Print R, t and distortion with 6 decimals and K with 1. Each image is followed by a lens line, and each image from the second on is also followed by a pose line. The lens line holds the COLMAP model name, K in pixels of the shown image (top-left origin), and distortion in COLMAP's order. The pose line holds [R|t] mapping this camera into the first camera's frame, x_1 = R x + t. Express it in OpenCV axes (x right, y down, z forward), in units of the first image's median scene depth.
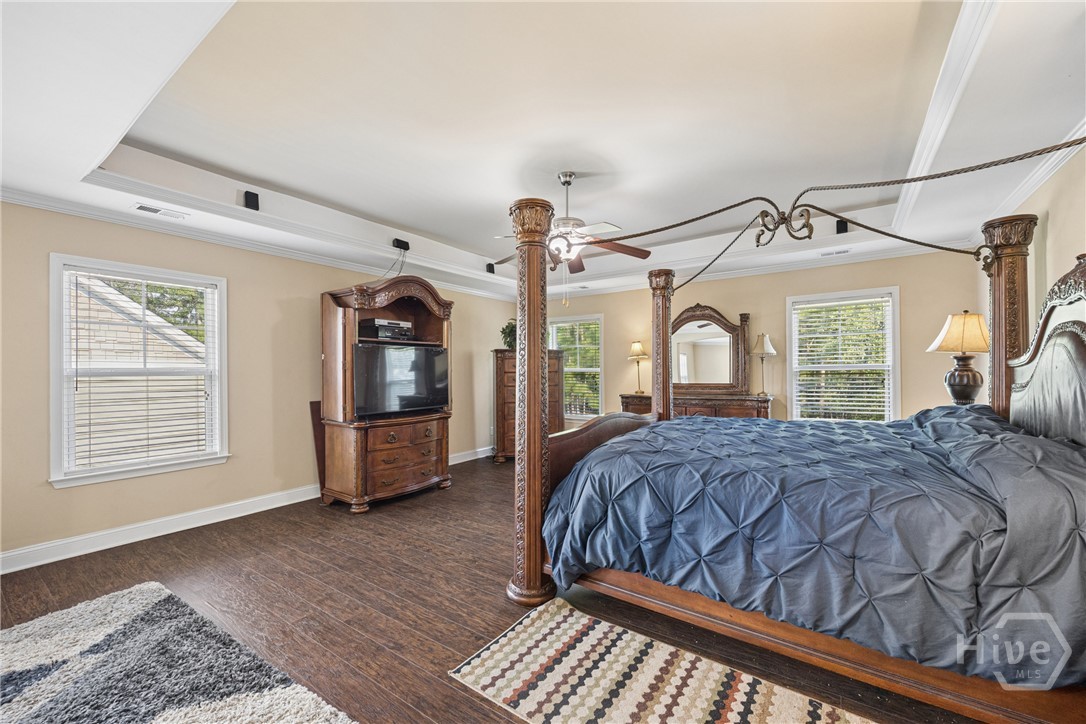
lens RADIAL K [[437.5, 0, 546.9], [0, 437.5, 365.6], [0, 0, 1]] dist [0.000988, 0.000797]
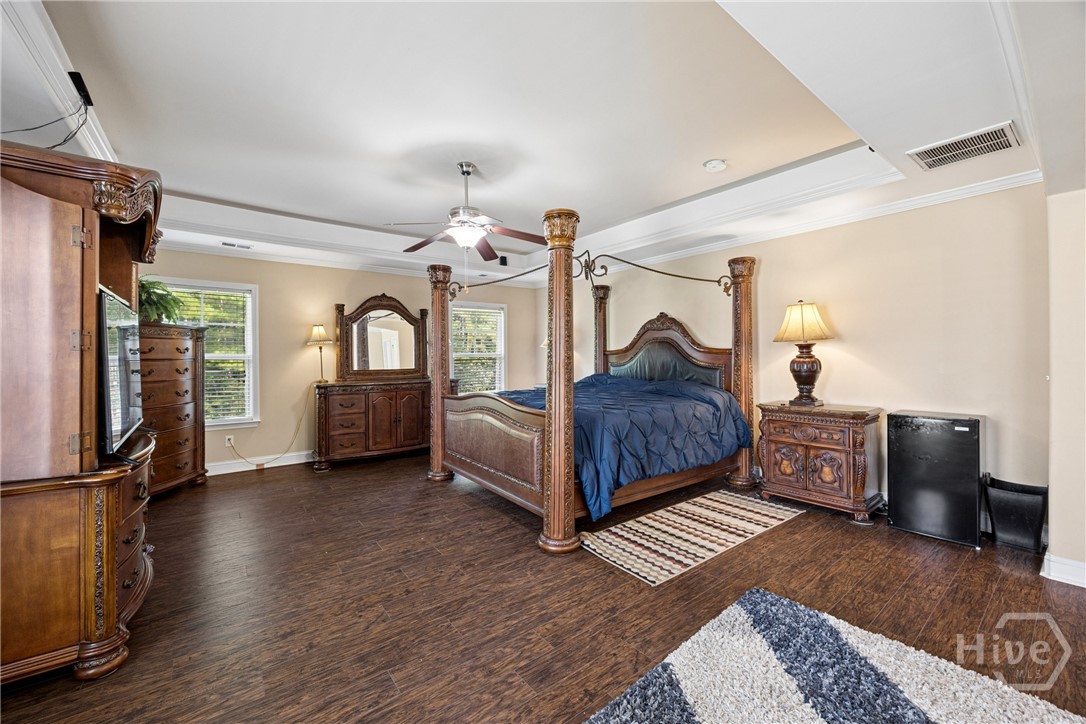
lens RADIAL K [[437.5, 0, 545.4], [0, 437.5, 355.2], [0, 0, 1]] dist [0.000988, 0.000797]
pose [[0.286423, 0.007994, 0.958070, -1.261056], [-0.006219, 0.999960, -0.006485, 0.023498], [-0.958083, -0.004101, 0.286462, 0.757286]]
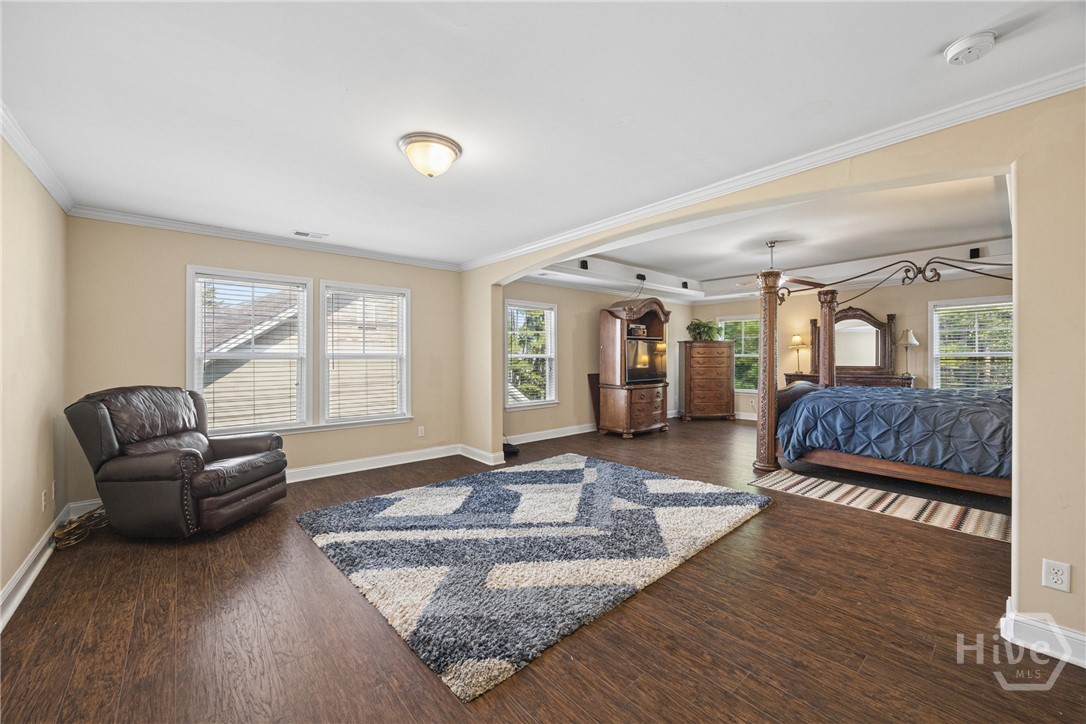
lens RADIAL K [[437.5, 0, 534.7], [0, 437.5, 355.2], [0, 0, 1]] dist [0.000988, 0.000797]
pose [[0.968851, 0.003424, -0.247619, -0.605790], [-0.000835, 0.999944, 0.010562, -0.013187], [0.247641, -0.010027, 0.968800, -1.263233]]
